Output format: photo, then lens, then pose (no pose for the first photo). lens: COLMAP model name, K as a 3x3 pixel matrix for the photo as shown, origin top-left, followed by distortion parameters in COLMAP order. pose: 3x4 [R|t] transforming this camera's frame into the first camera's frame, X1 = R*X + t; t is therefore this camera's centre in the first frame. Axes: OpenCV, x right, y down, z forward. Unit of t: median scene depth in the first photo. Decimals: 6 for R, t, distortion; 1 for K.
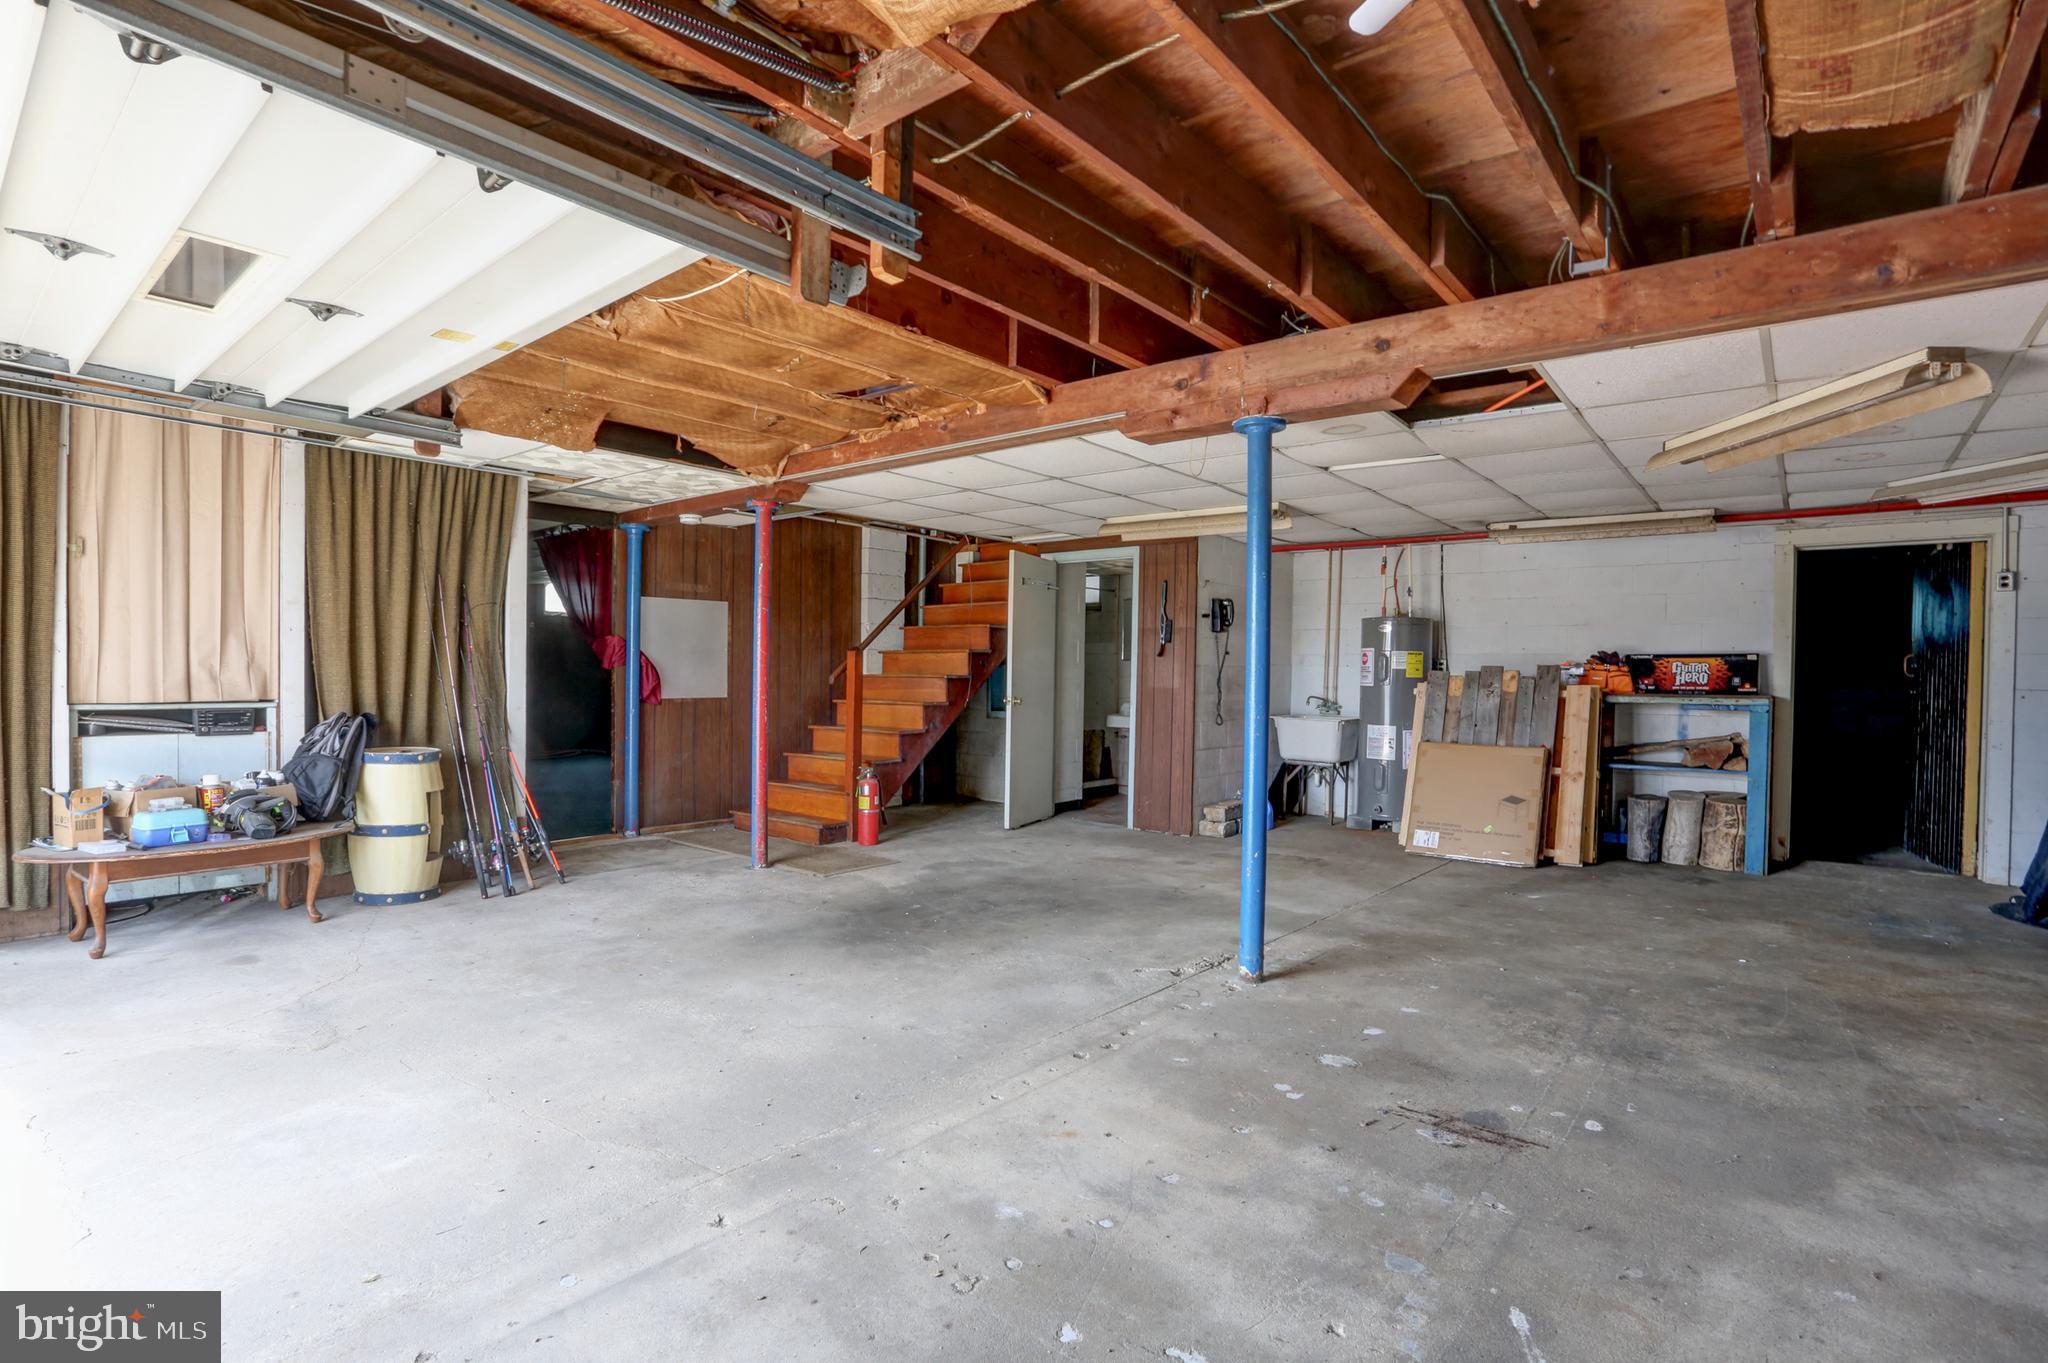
lens RADIAL K [[989.9, 0, 1026.3], [0, 989.9, 683.5], [0, 0, 1]] dist [-0.069372, 0.026339]
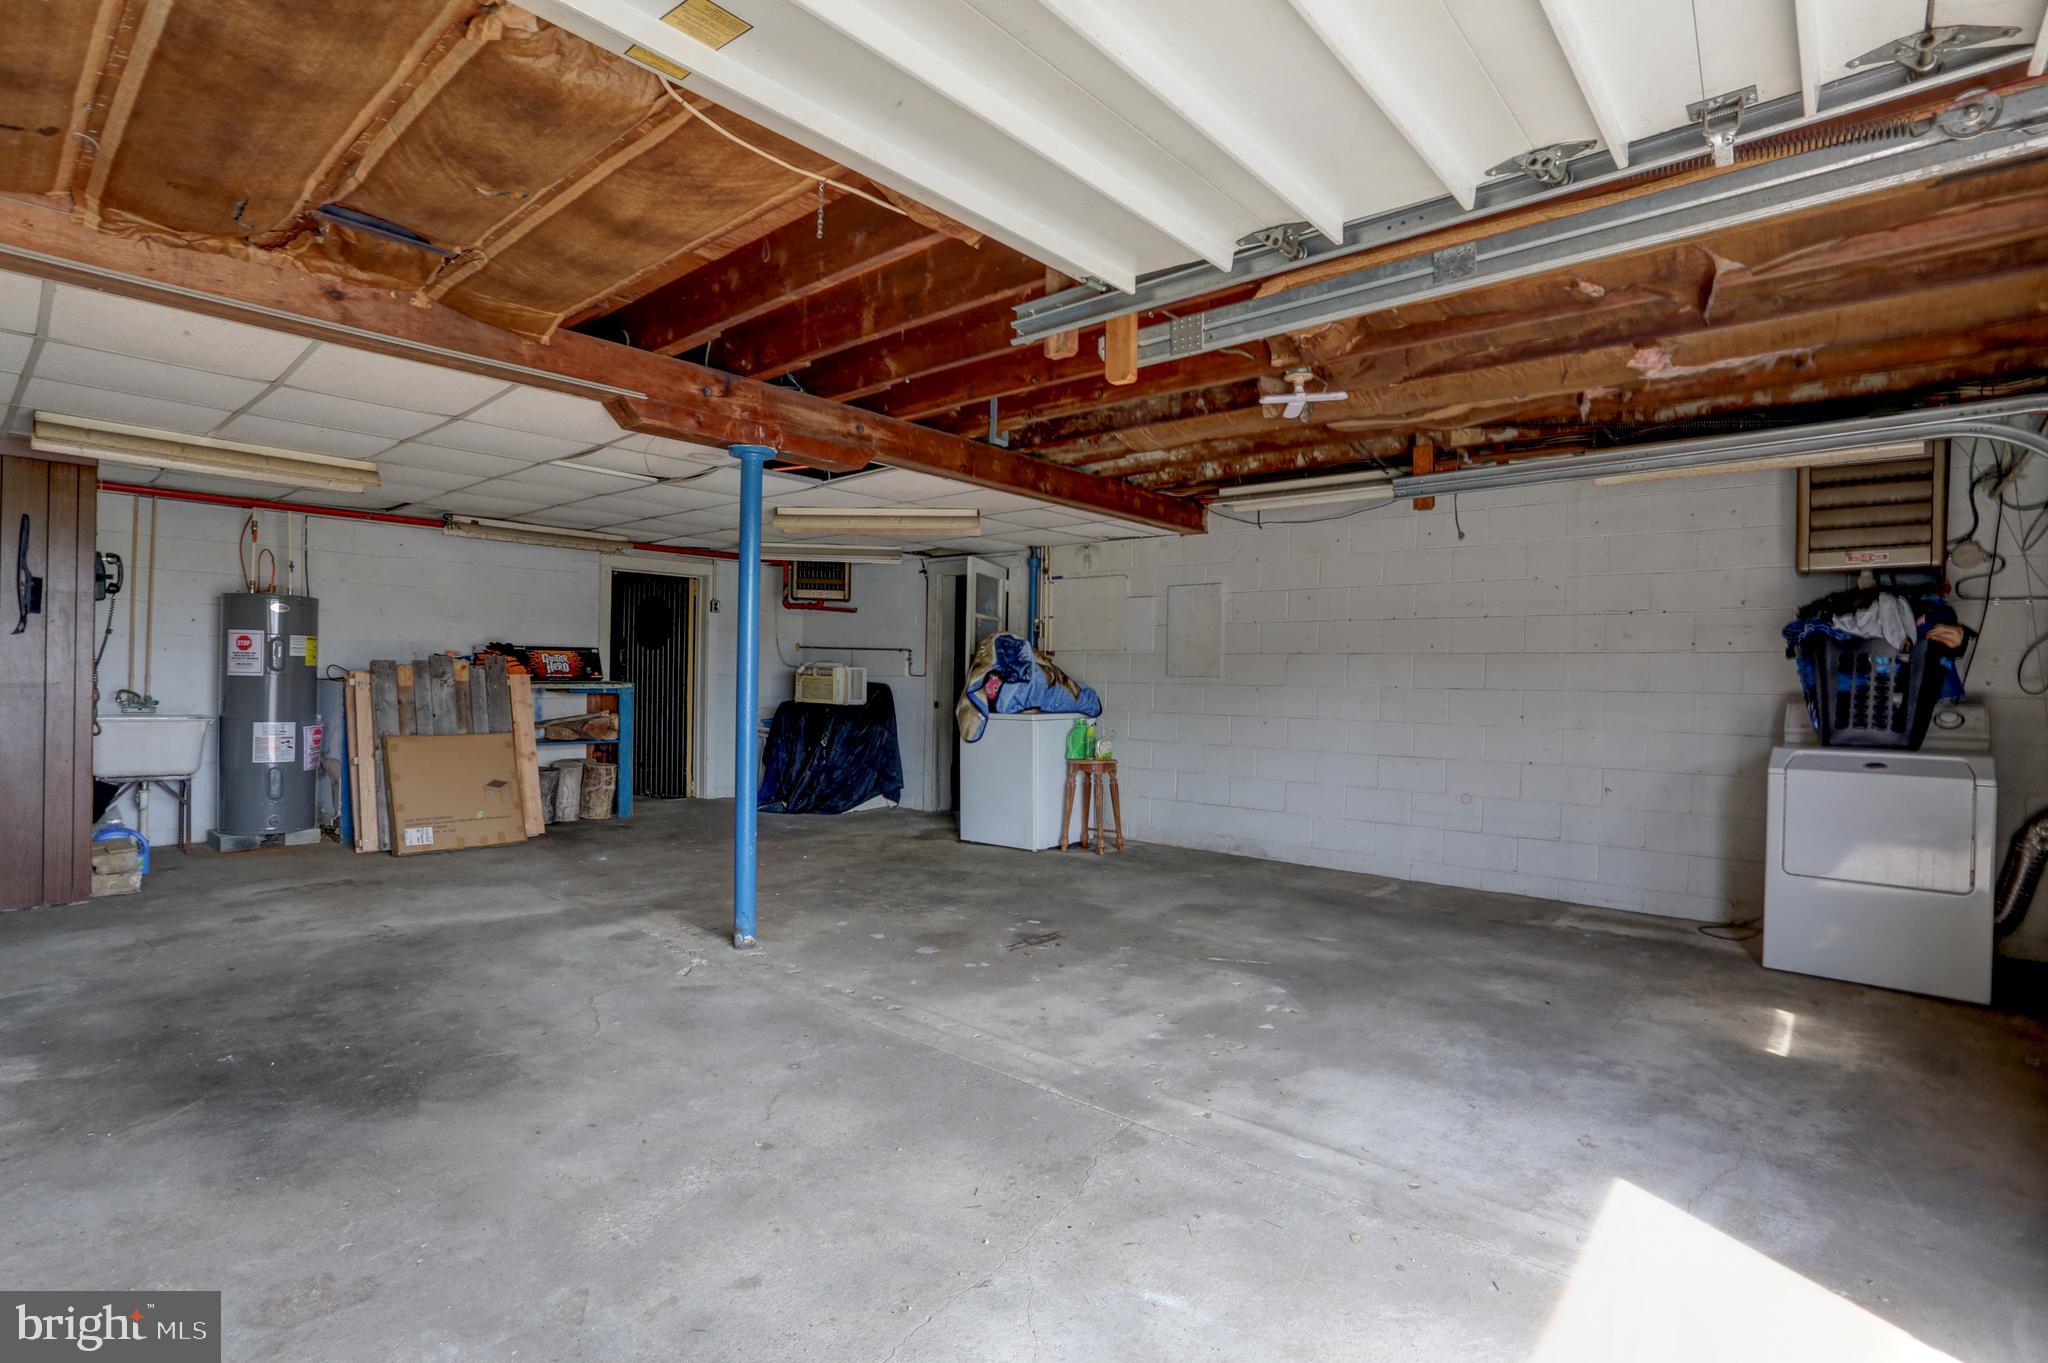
lens RADIAL K [[989.9, 0, 1019.5], [0, 989.9, 677.4], [0, 0, 1]] dist [-0.069372, 0.026339]
pose [[0.032168, -0.012712, 0.999402, -1.008589], [-0.007875, 0.999885, 0.012972, -0.026390], [-0.999451, -0.008288, 0.032064, 0.753053]]
